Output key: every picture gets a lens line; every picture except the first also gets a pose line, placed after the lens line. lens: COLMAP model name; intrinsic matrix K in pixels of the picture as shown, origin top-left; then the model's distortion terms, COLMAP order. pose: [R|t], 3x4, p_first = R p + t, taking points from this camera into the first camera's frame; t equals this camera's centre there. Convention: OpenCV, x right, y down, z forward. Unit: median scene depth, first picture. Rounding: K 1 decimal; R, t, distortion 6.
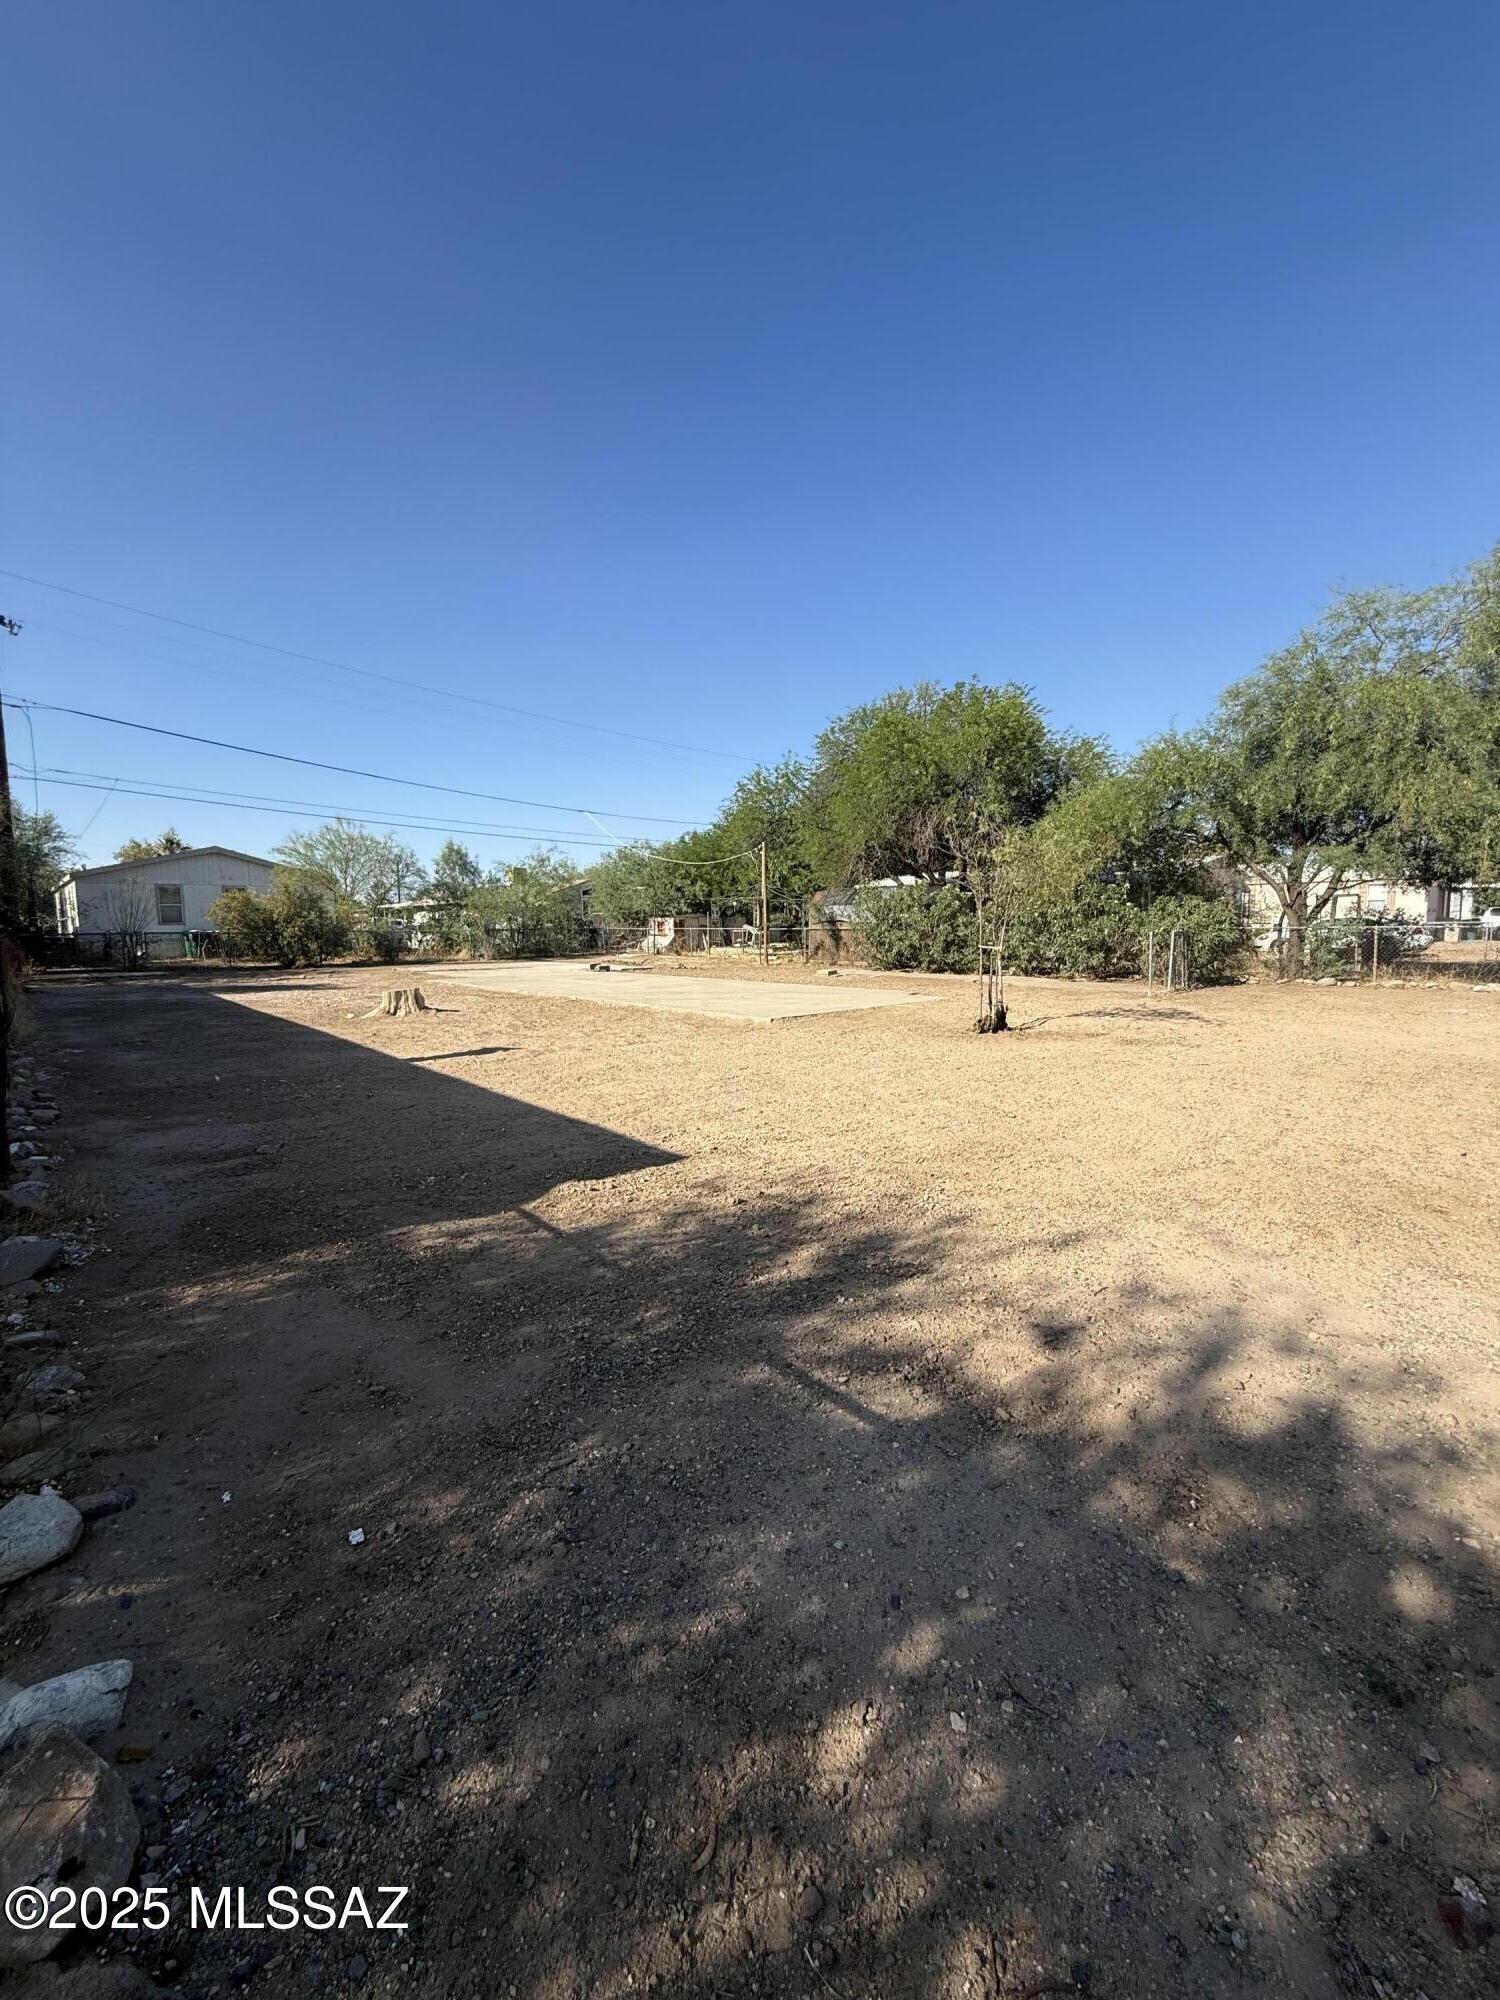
lens RADIAL K [[802.8, 0, 749.1], [0, 802.8, 990.5], [0, 0, 1]] dist [0.000208, 0.000030]
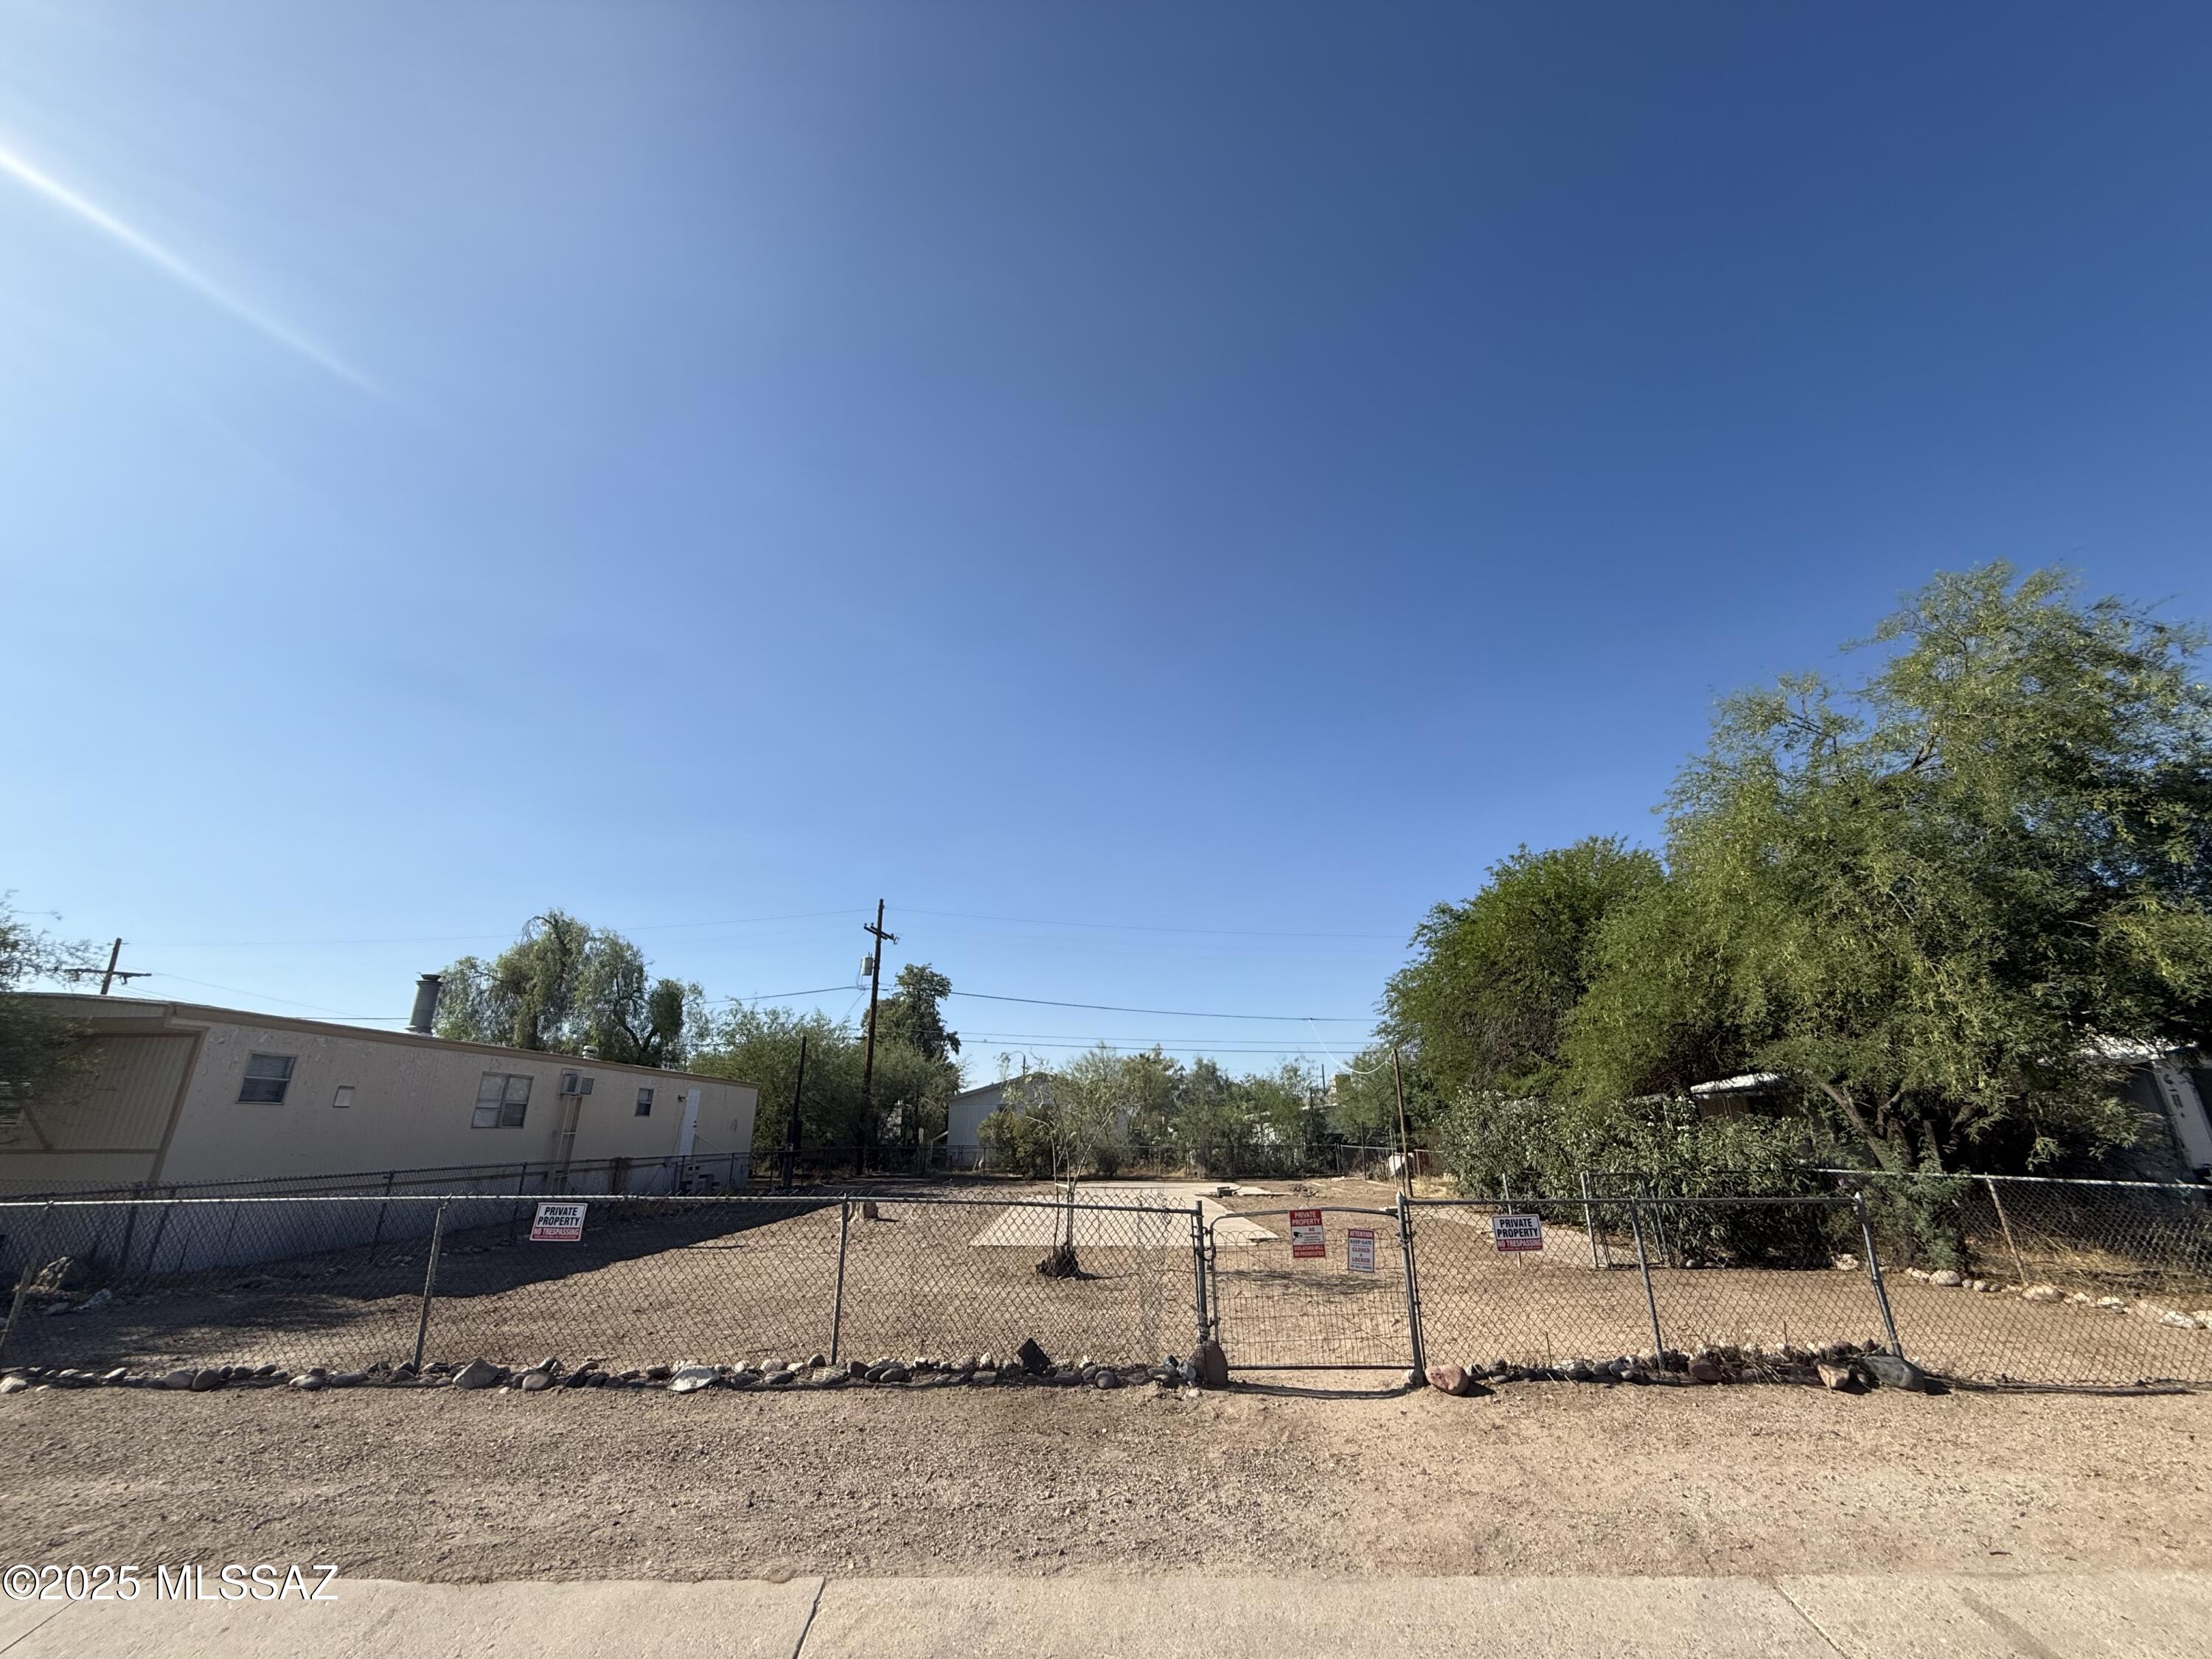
lens RADIAL K [[887.9, 0, 1098.0], [0, 887.9, 823.0], [0, 0, 1]] dist [0.000208, 0.000030]
pose [[0.692687, -0.235299, -0.681776, 0.483682], [-0.057177, 0.924395, -0.377126, -0.022992], [0.718968, 0.300212, 0.626863, 0.067787]]
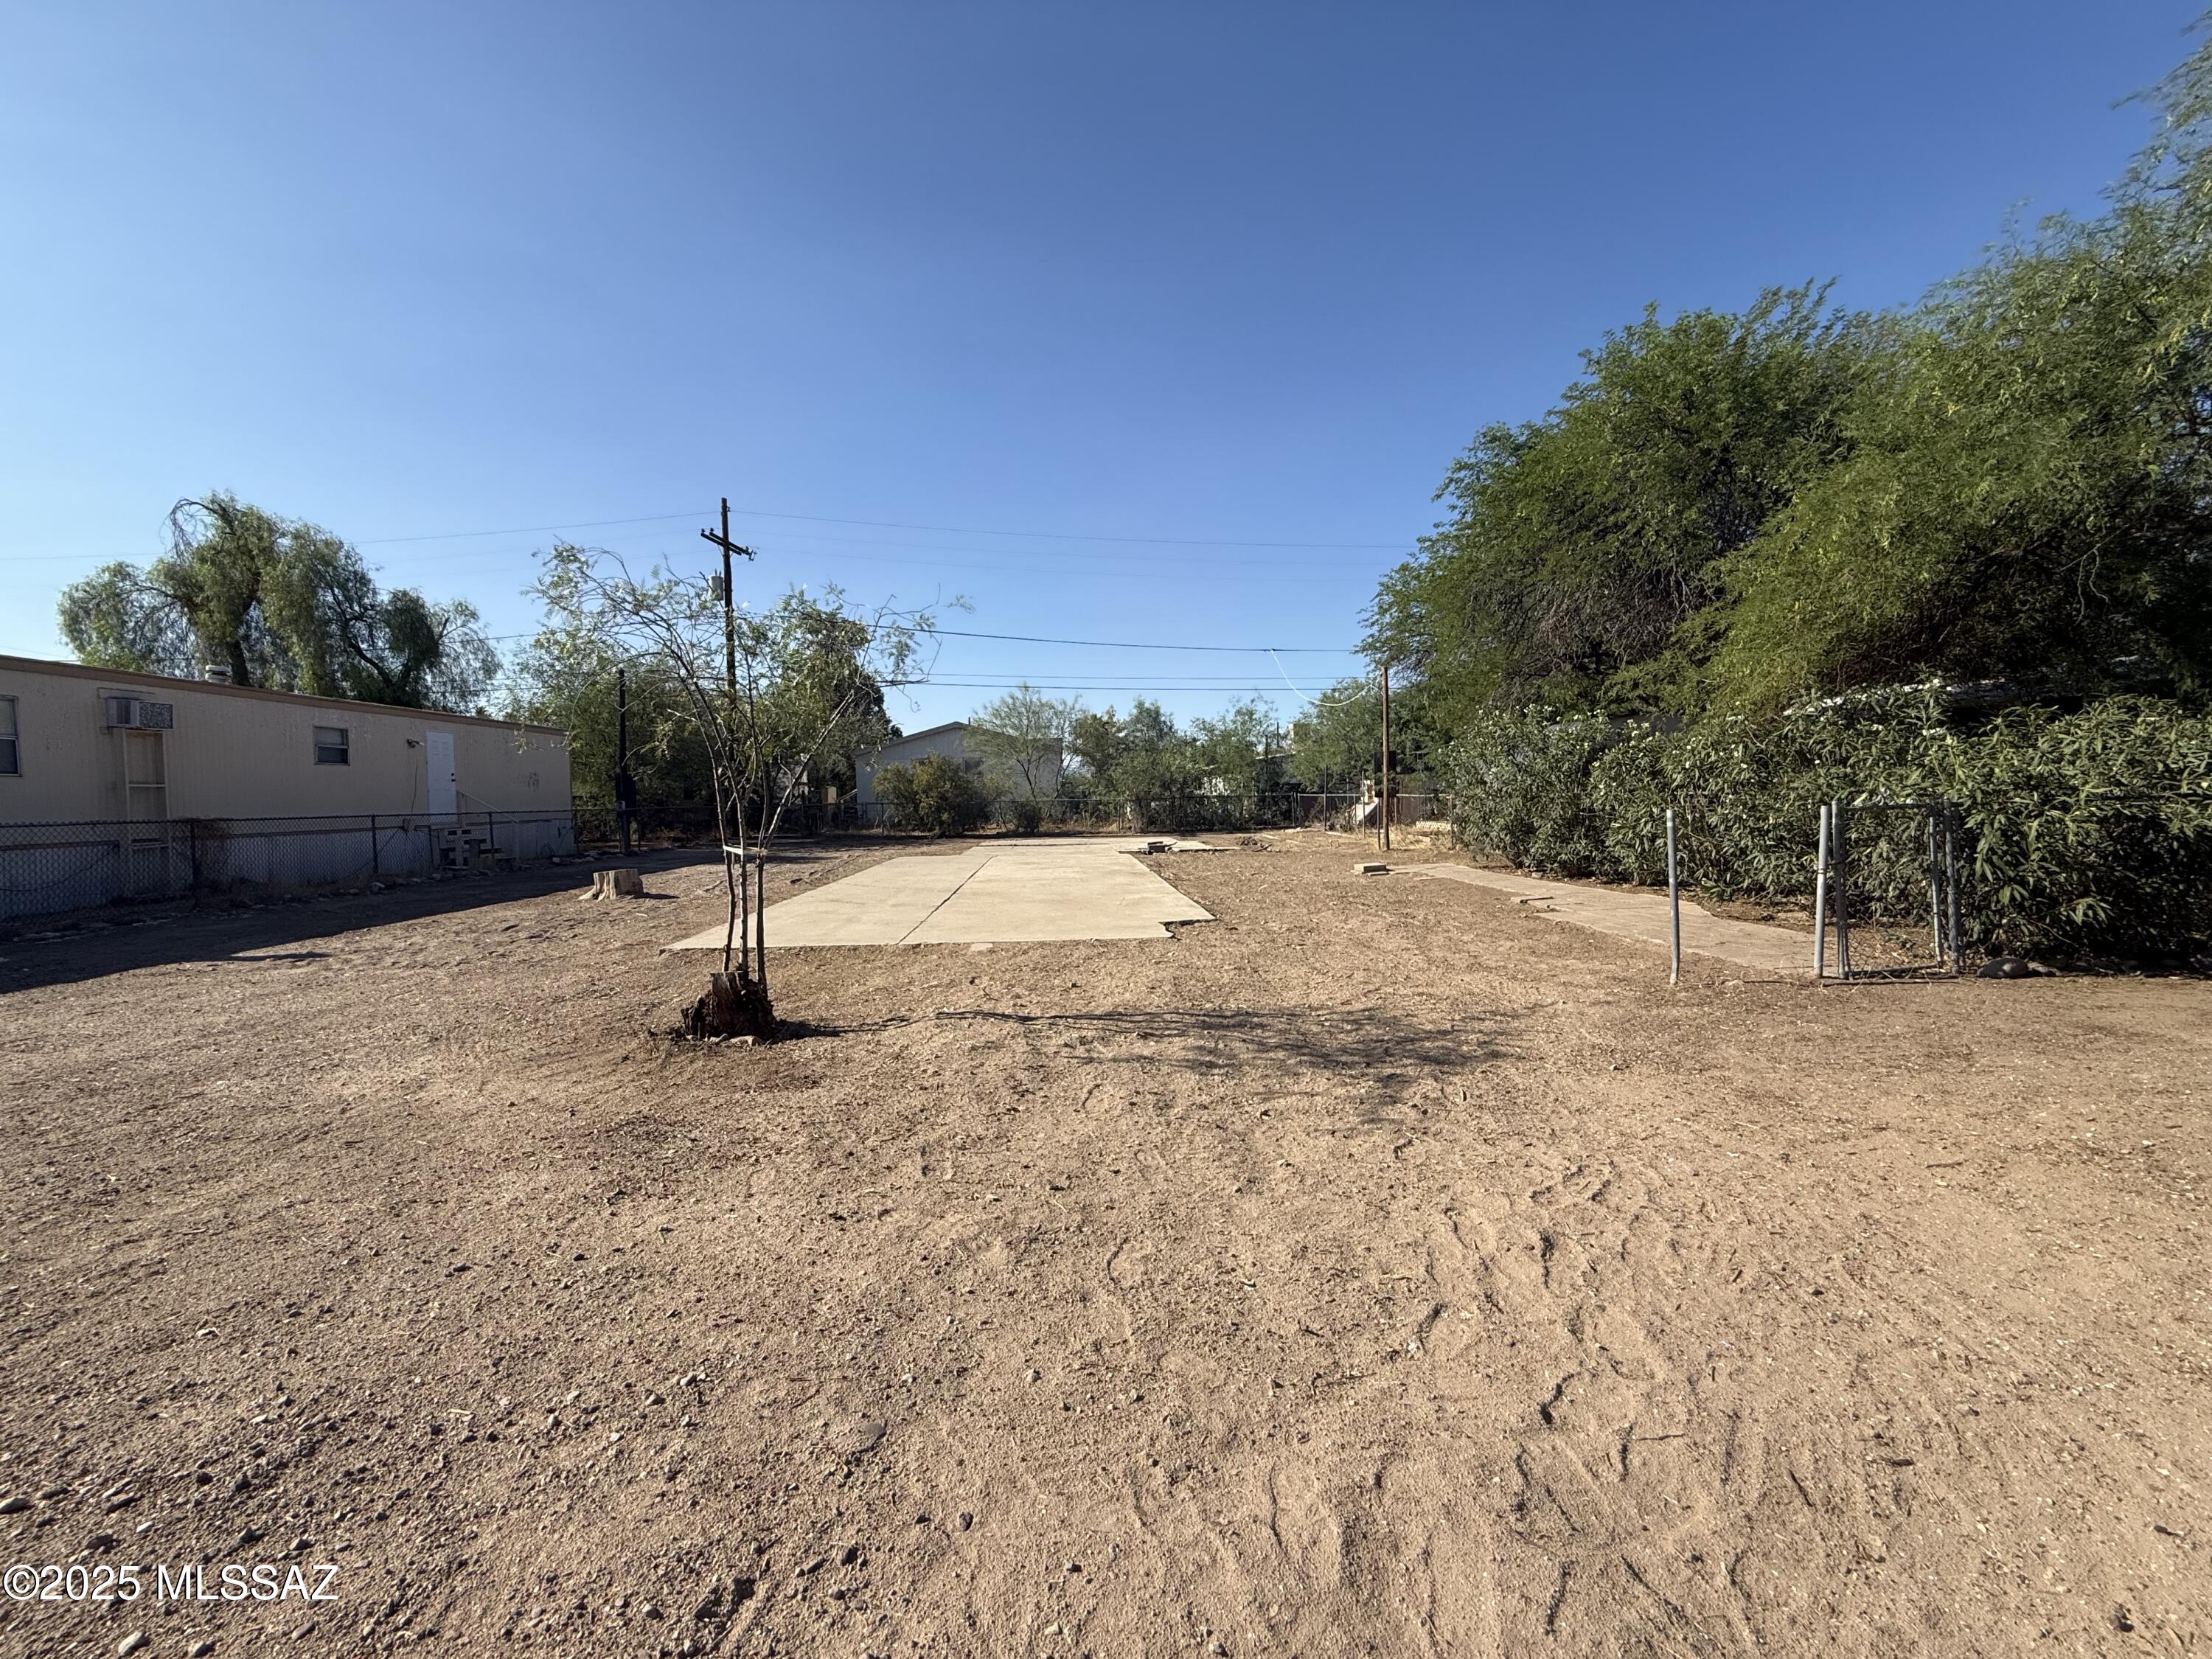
lens RADIAL K [[887.9, 0, 1106.8], [0, 887.9, 820.0], [0, 0, 1]] dist [0.000208, 0.000030]
pose [[0.728632, 0.010575, -0.684824, 0.336751], [-0.038418, 0.998938, -0.025451, -0.026457], [0.683827, 0.044854, 0.728264, 0.281560]]
